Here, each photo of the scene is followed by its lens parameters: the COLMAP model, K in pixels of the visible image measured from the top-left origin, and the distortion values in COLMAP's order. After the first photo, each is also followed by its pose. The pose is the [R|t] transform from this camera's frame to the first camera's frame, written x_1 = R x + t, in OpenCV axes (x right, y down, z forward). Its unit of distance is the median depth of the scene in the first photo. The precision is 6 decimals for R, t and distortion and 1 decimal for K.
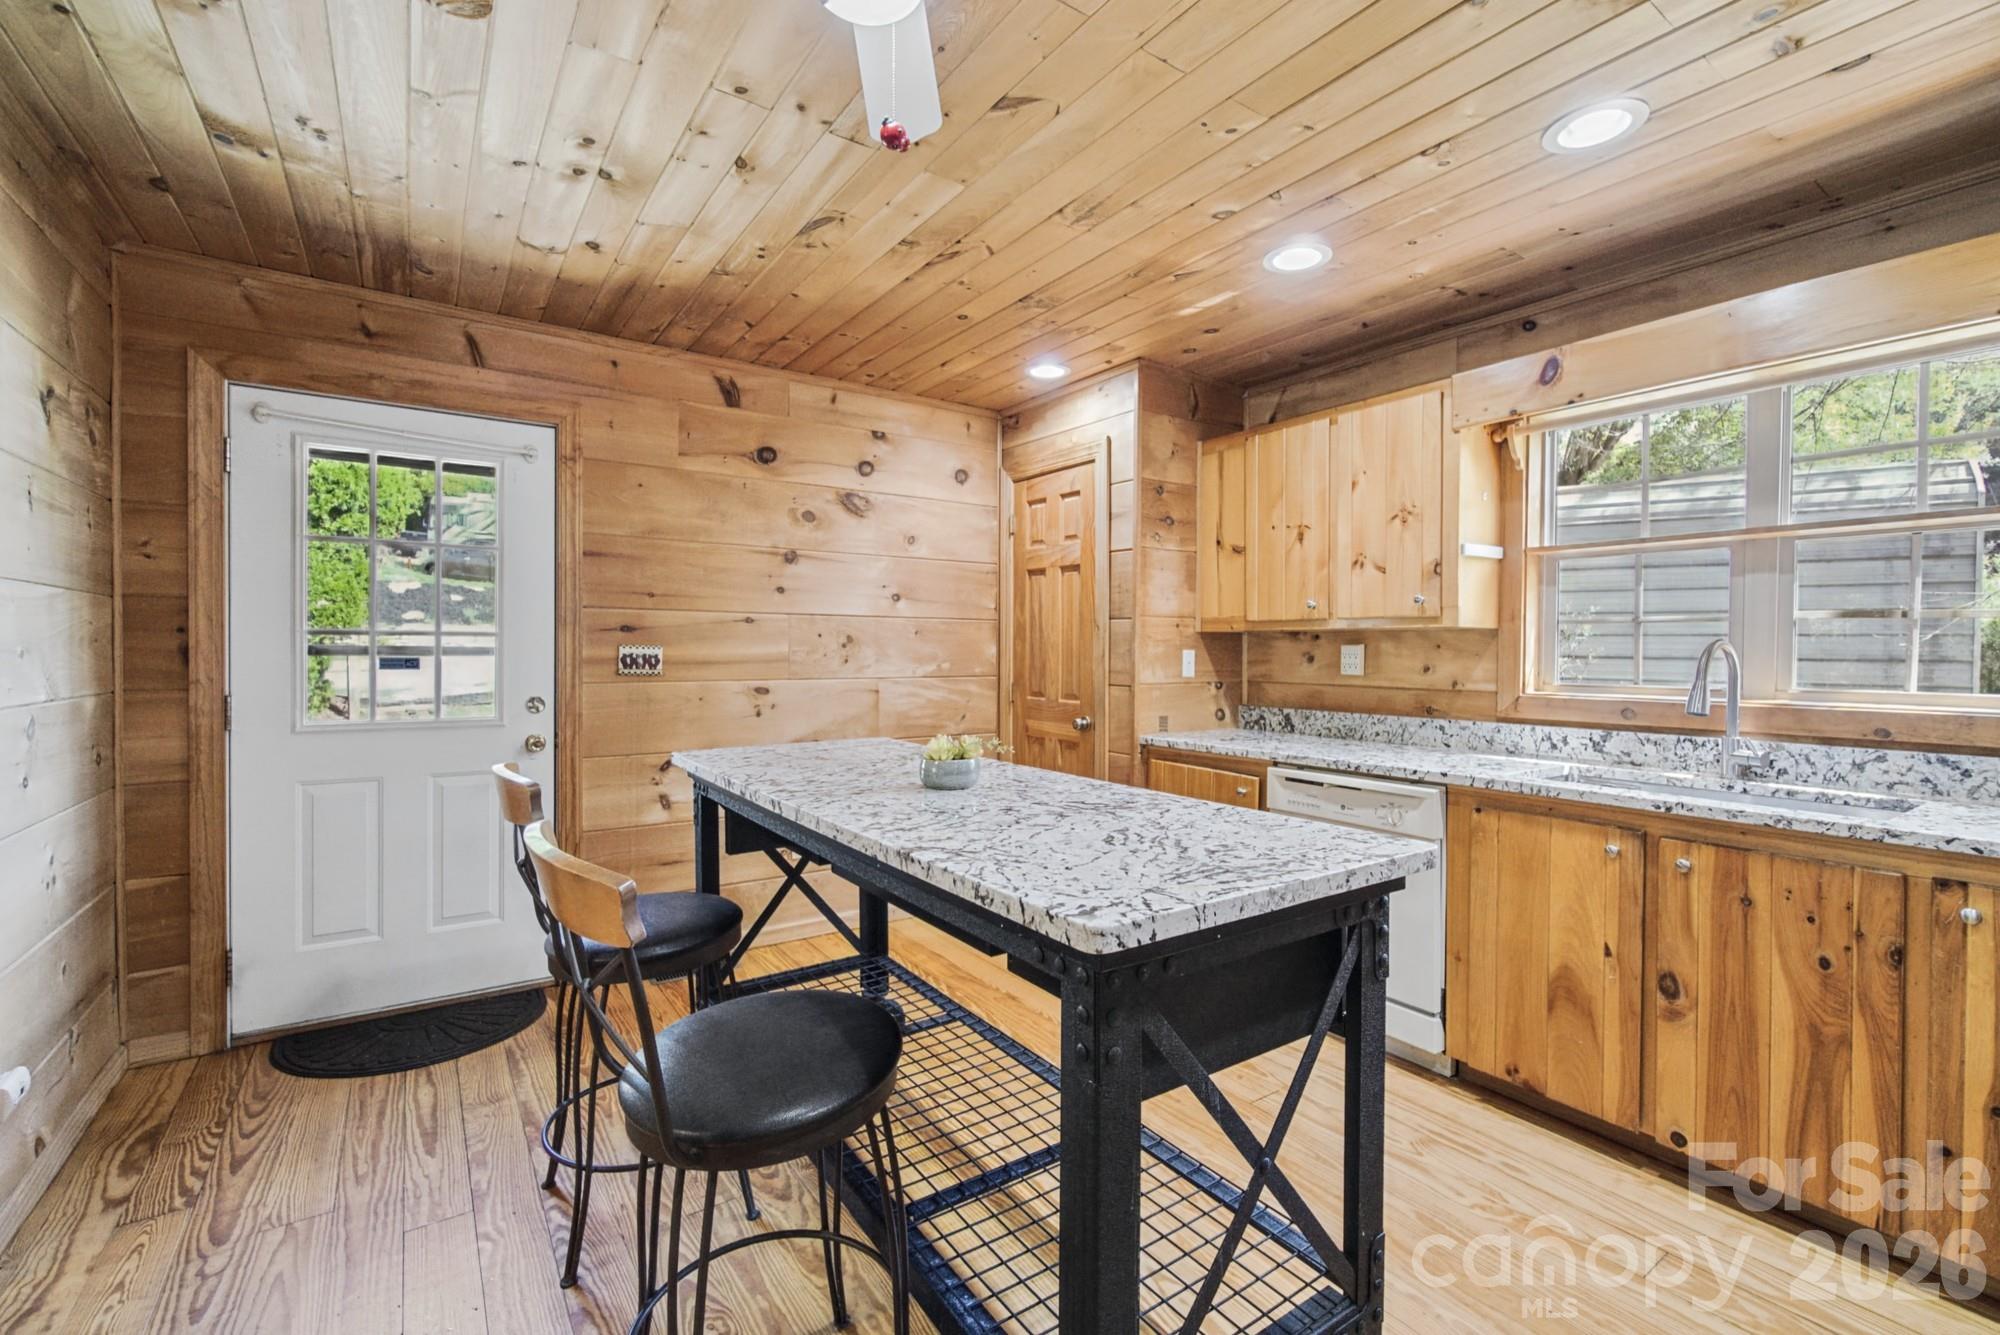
lens RADIAL K [[851.7, 0, 992.5], [0, 851.7, 660.2], [0, 0, 1]] dist [-0.001746, 0.000424]
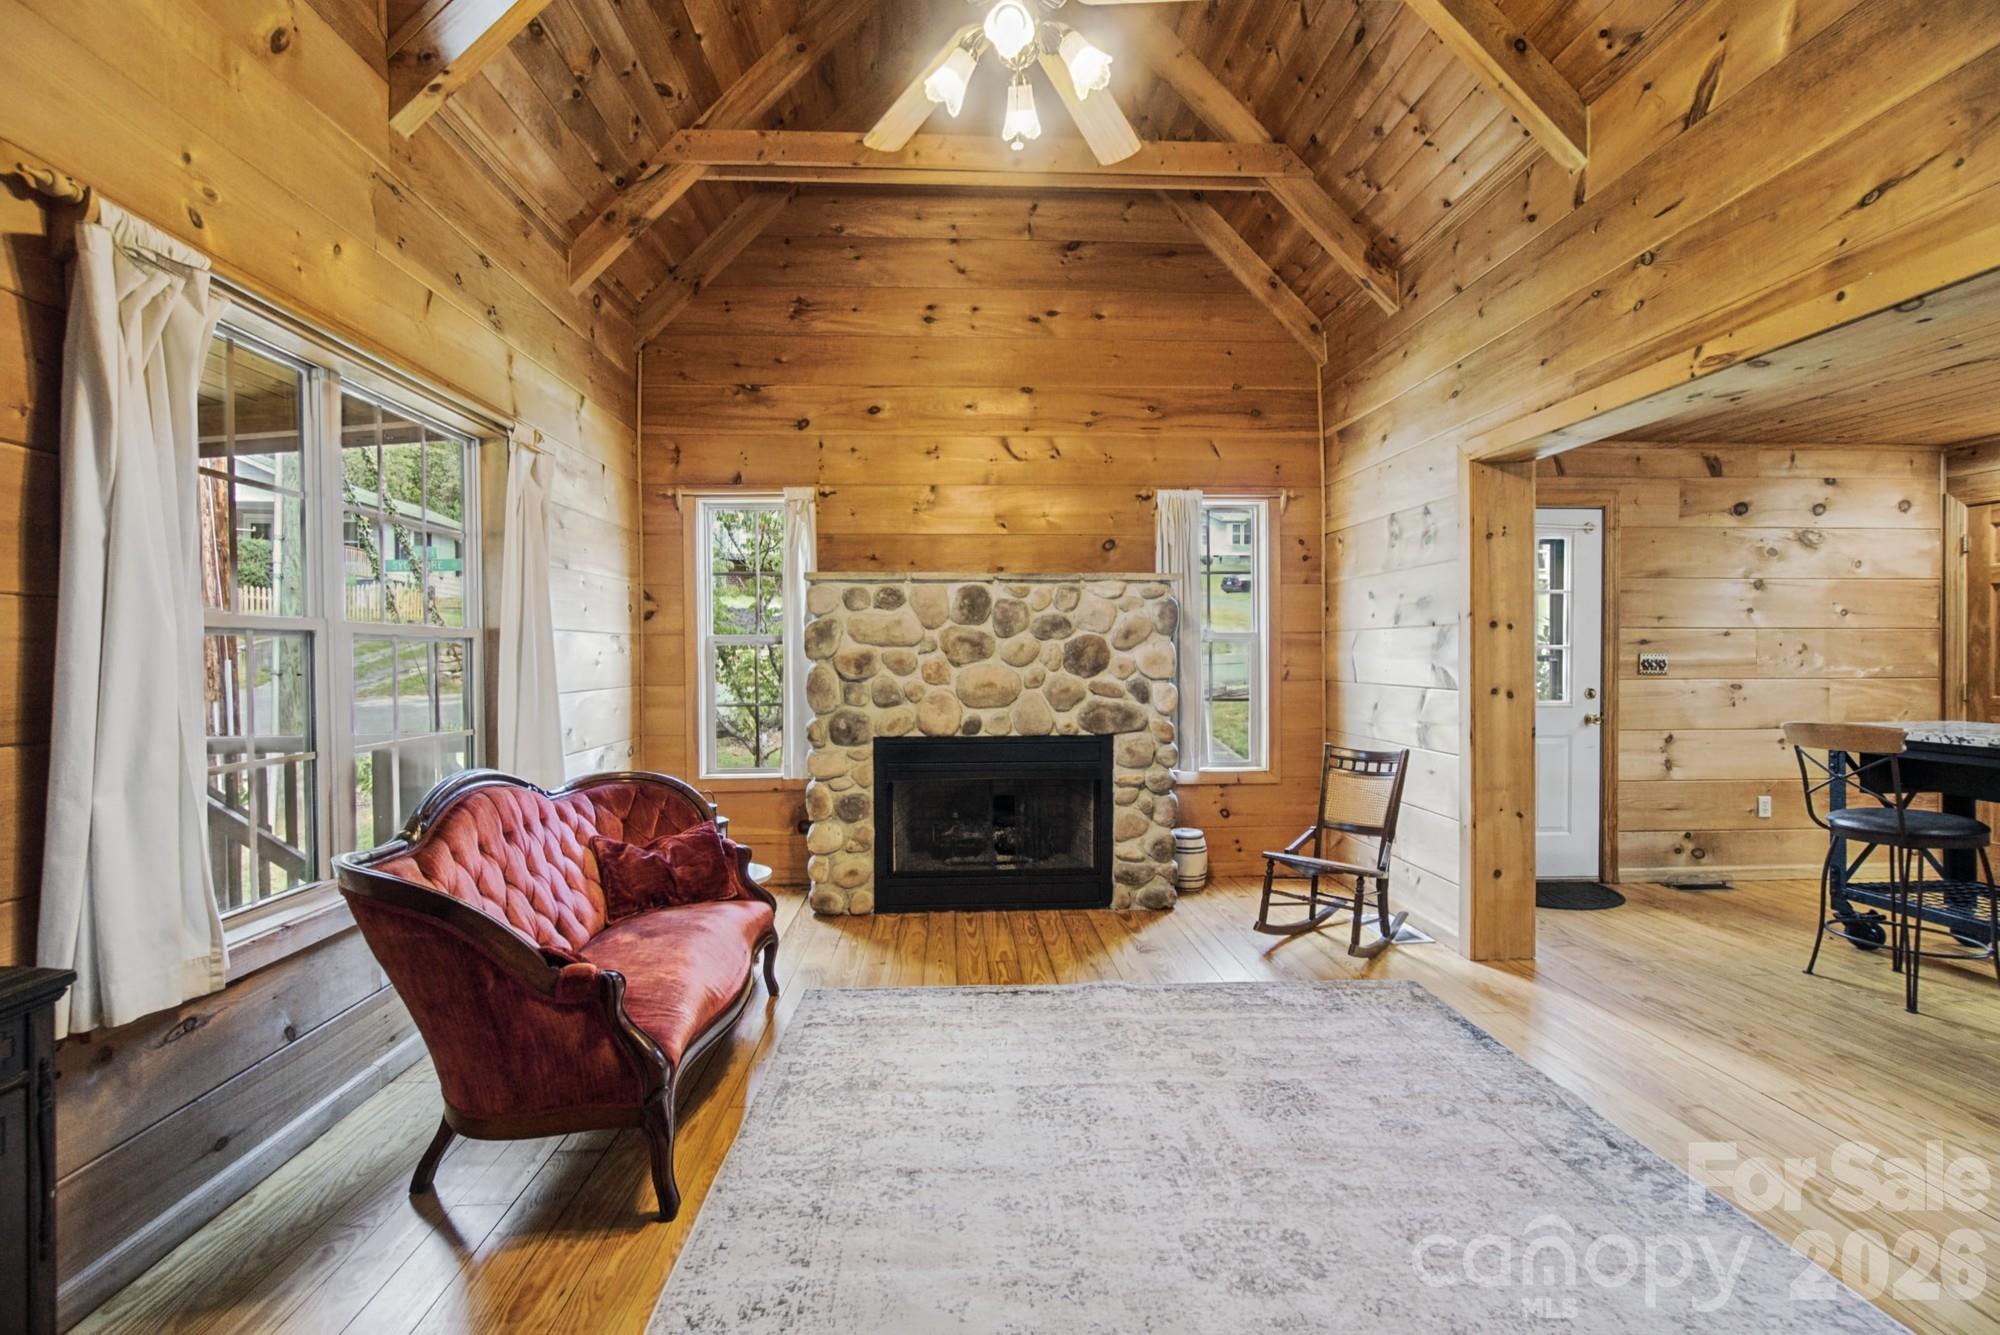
lens RADIAL K [[851.7, 0, 1003.3], [0, 851.7, 661.8], [0, 0, 1]] dist [-0.001746, 0.000424]
pose [[0.858711, -0.001693, -0.512457, -0.621699], [0.000262, 0.999996, -0.002864, 0.000236], [0.512460, 0.002325, 0.858708, -0.785341]]
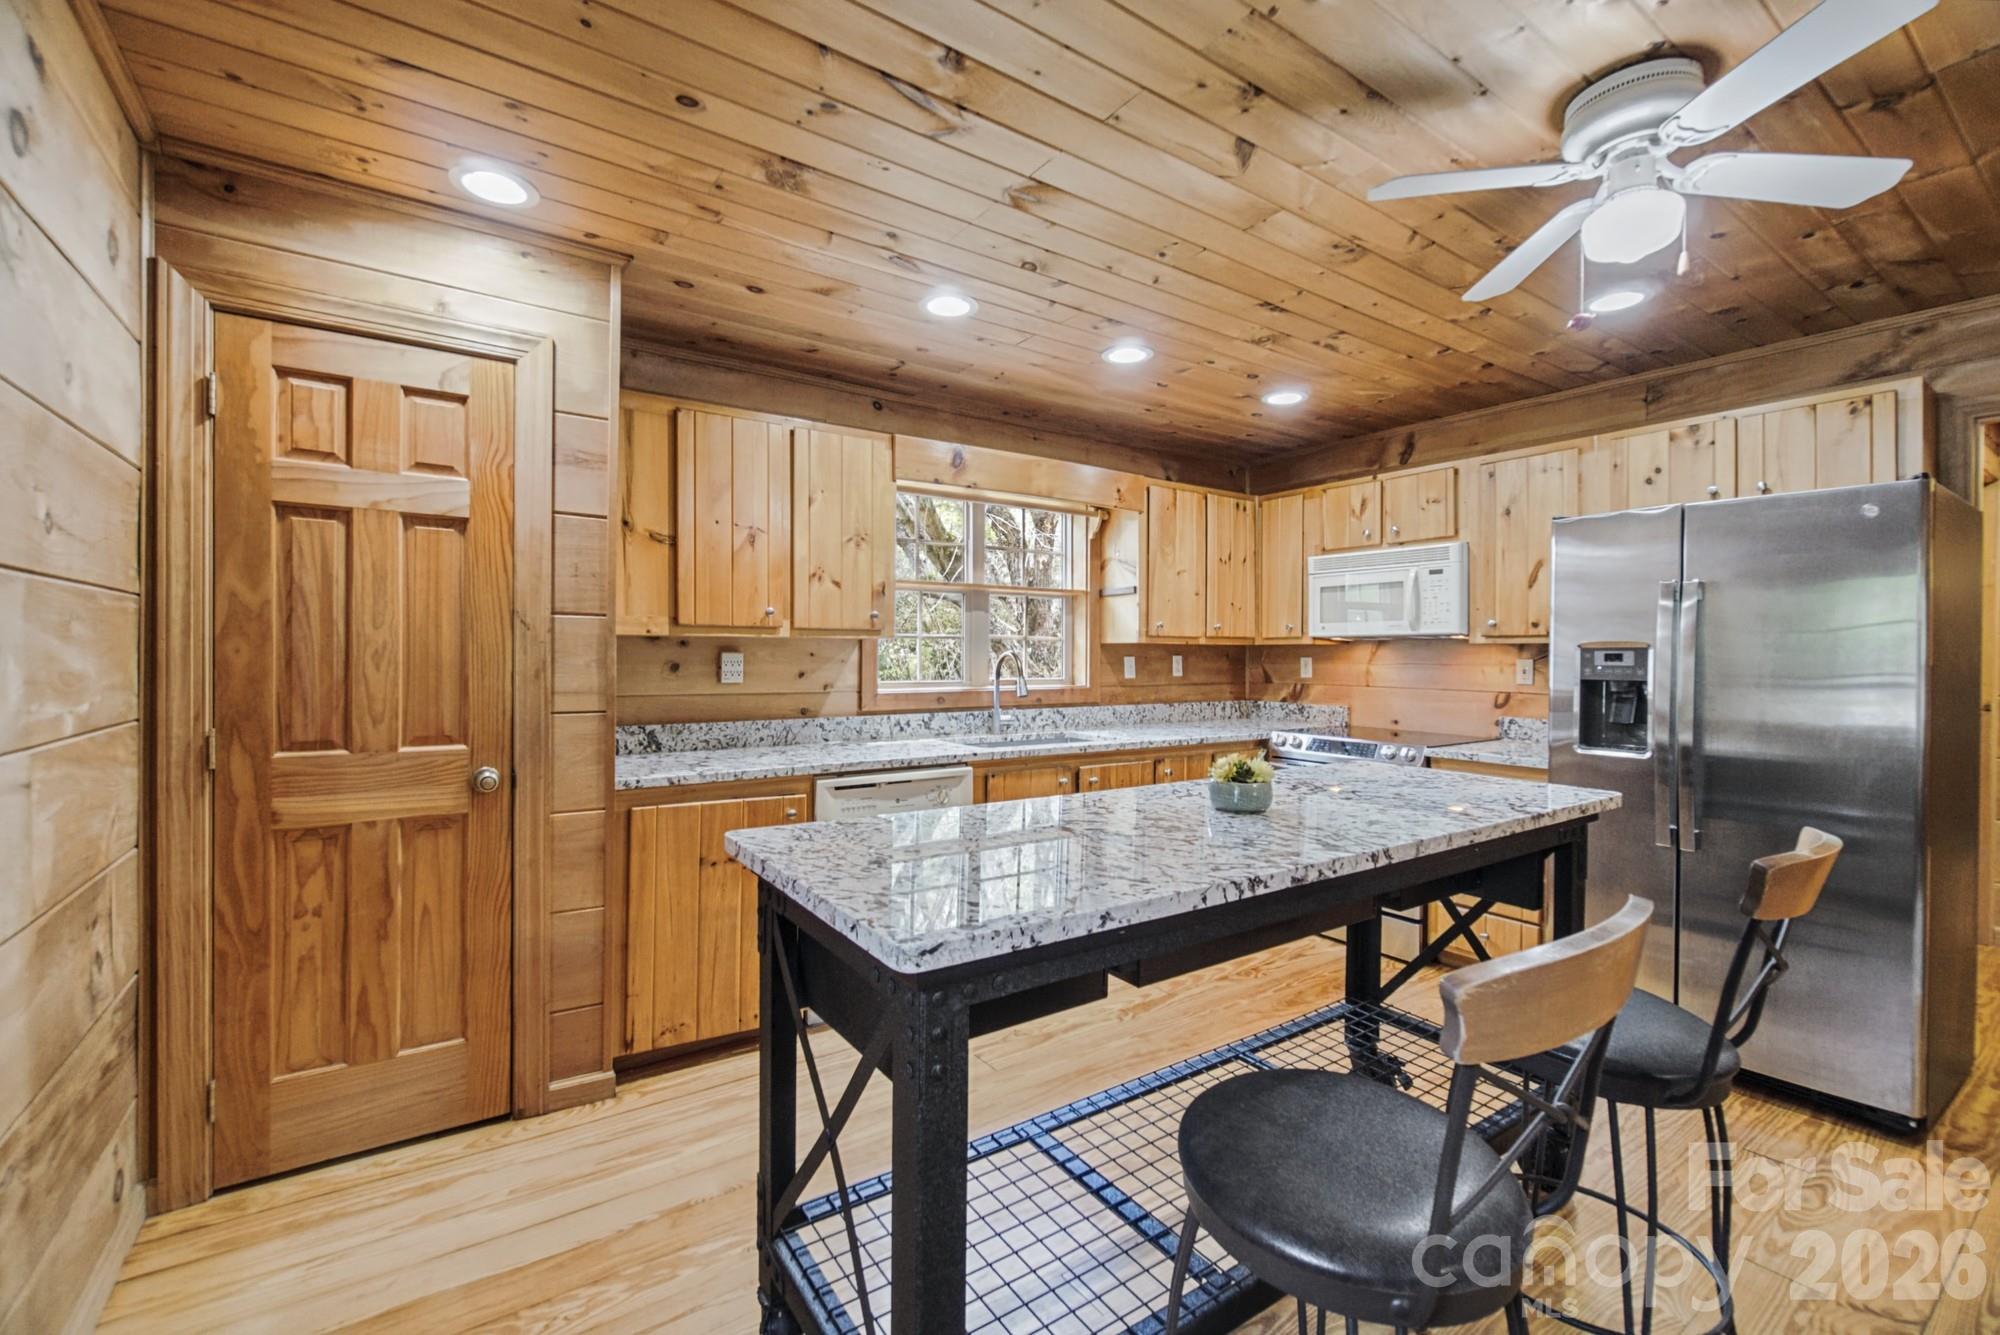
lens RADIAL K [[851.7, 0, 979.7], [0, 851.7, 661.6], [0, 0, 1]] dist [-0.001746, 0.000424]
pose [[0.006556, -0.013831, 0.999883, -0.563088], [0.008565, 0.999868, 0.013775, -0.018693], [-0.999942, 0.008473, 0.006674, 0.713395]]
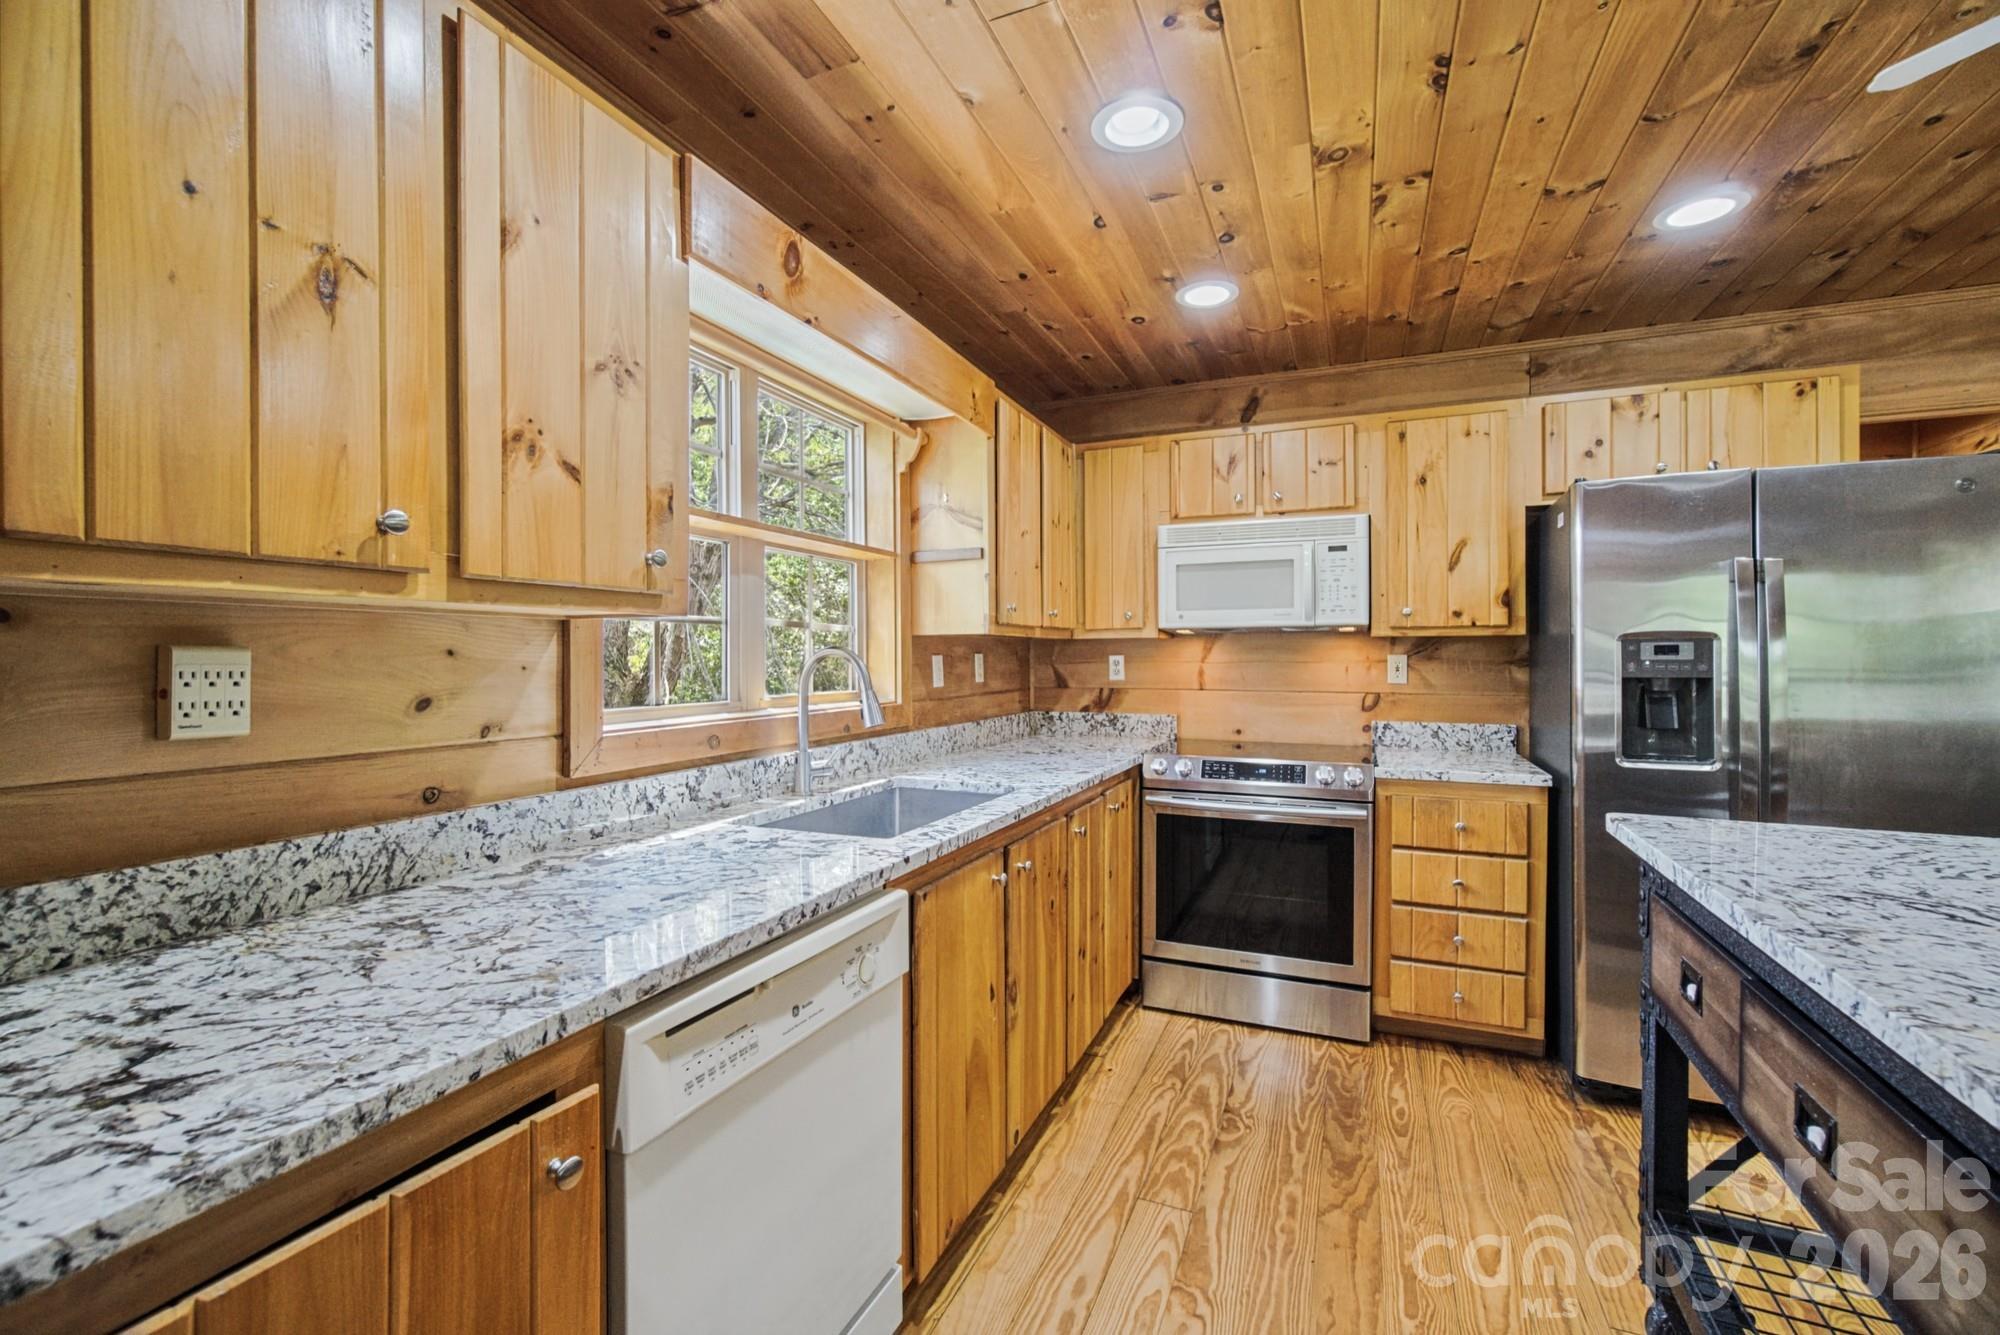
lens RADIAL K [[851.7, 0, 983.5], [0, 851.7, 660.9], [0, 0, 1]] dist [-0.001746, 0.000424]
pose [[-0.539483, -0.008258, 0.841956, -0.016102], [0.010906, 0.999800, 0.016794, -0.014785], [-0.841926, 0.018242, -0.539285, 0.932513]]
